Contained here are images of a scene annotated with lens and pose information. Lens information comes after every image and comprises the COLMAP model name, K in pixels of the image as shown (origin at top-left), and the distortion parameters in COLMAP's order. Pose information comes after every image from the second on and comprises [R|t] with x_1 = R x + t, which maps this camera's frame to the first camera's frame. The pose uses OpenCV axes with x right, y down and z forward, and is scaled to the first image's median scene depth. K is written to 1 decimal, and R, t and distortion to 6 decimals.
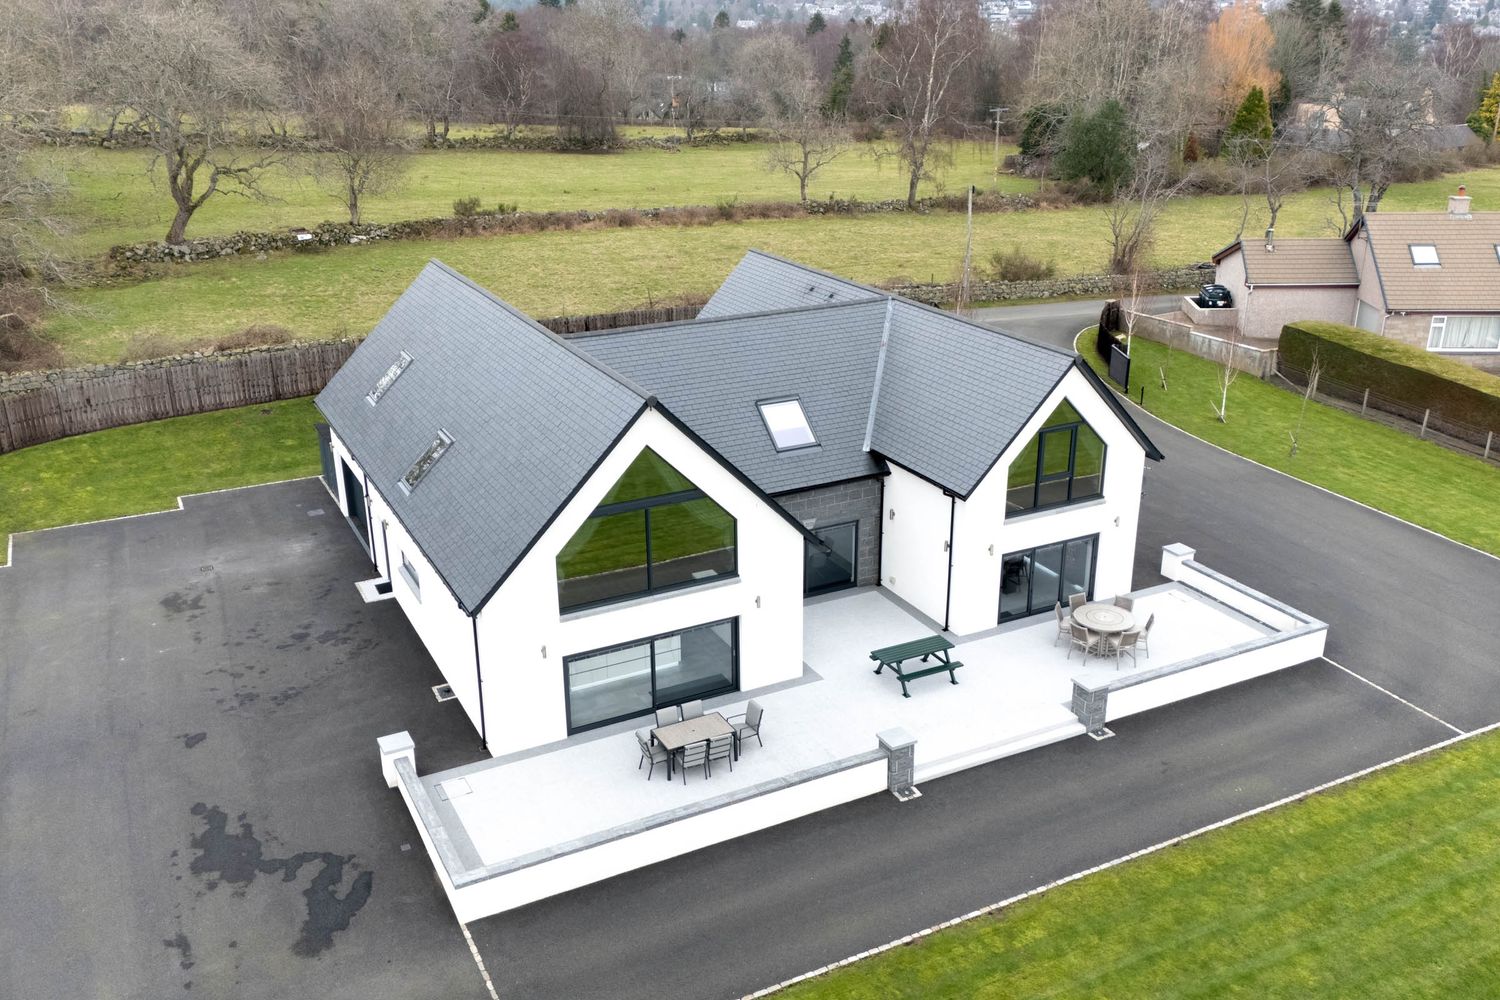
lens RADIAL K [[1298.2, 0, 759.1], [0, 1298.2, 506.6], [0, 0, 1]] dist [0.097147, -0.103100]
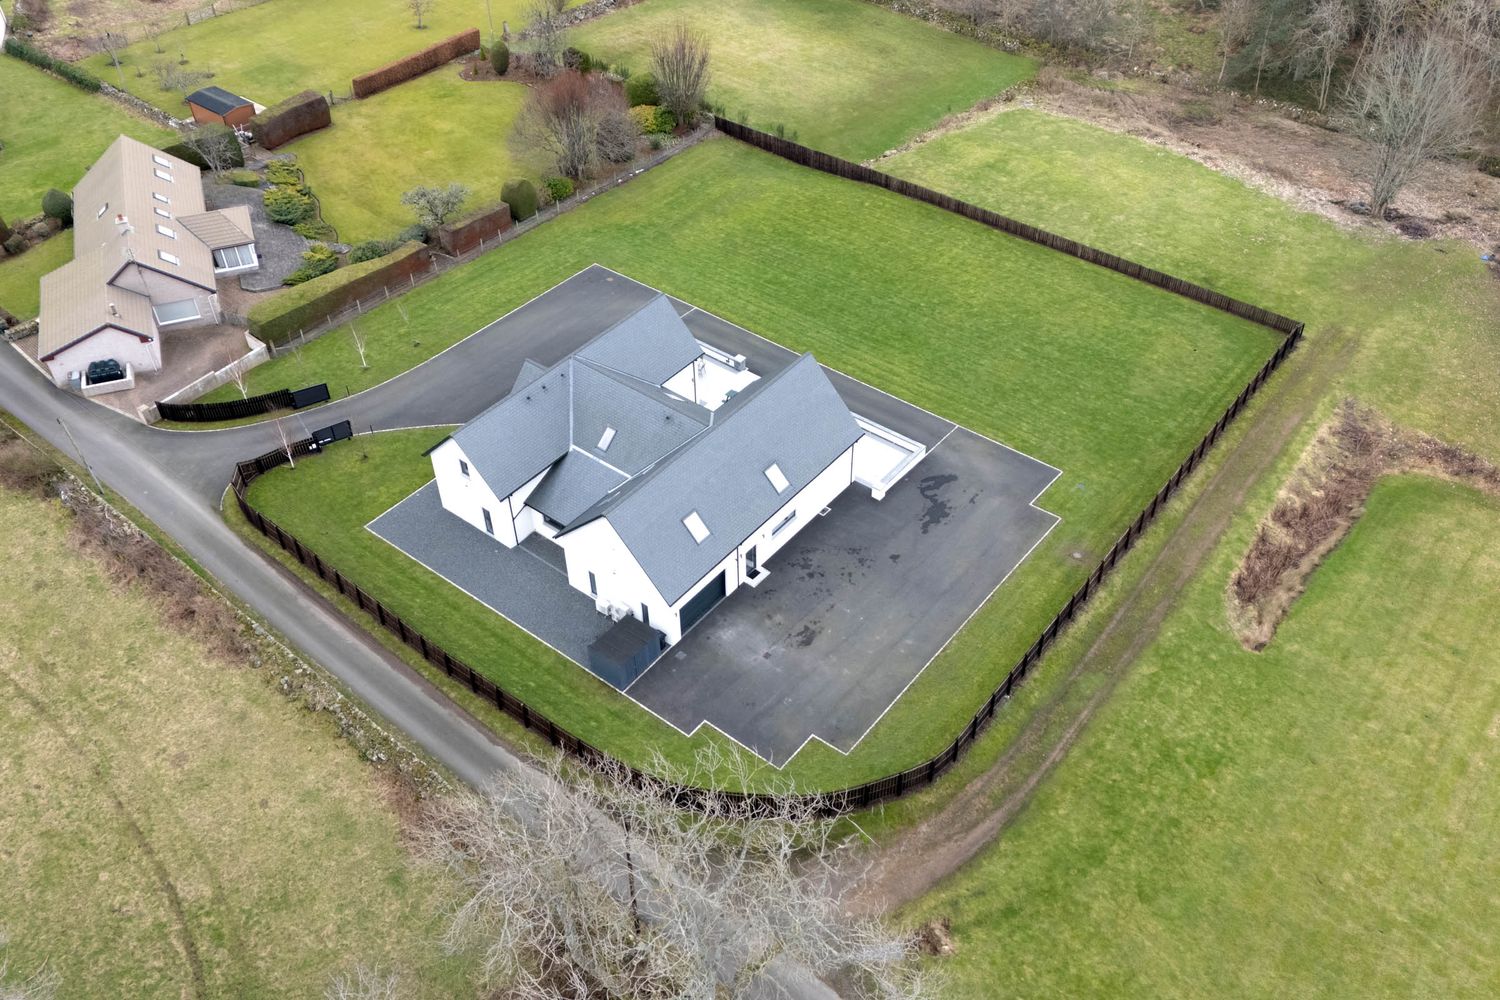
lens RADIAL K [[1298.2, 0, 759.1], [0, 1298.2, 506.6], [0, 0, 1]] dist [0.097147, -0.103100]
pose [[-0.415530, -0.610289, 0.674450, -1.738623], [0.335385, 0.586448, 0.737290, -1.622049], [-0.845489, 0.532566, -0.039005, 1.125927]]
